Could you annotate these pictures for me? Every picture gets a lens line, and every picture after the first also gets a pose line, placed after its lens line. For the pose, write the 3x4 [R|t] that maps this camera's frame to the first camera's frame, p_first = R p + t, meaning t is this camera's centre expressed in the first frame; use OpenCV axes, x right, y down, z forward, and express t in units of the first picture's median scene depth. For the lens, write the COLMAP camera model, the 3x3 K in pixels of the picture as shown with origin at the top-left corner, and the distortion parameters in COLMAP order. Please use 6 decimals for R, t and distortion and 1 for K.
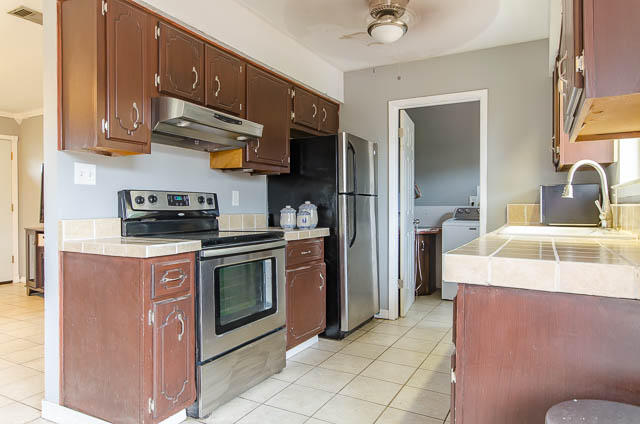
lens RADIAL K [[414.7, 0, 320.3], [0, 414.7, 209.4], [0, 0, 1]] dist [0.001257, -0.000977]
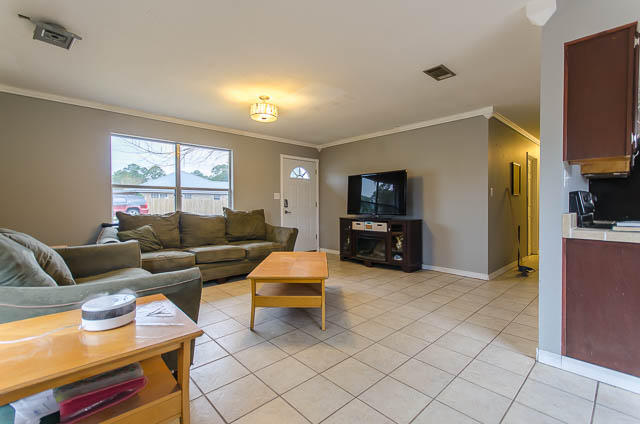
lens RADIAL K [[285.0, 0, 316.5], [0, 285.0, 207.2], [0, 0, 1]] dist [0.013908, -0.000053]
pose [[0.947804, 0.012005, -0.318628, -0.800008], [-0.011697, 0.999927, 0.002878, 0.007584], [0.318639, 0.000999, 0.947876, -0.080905]]
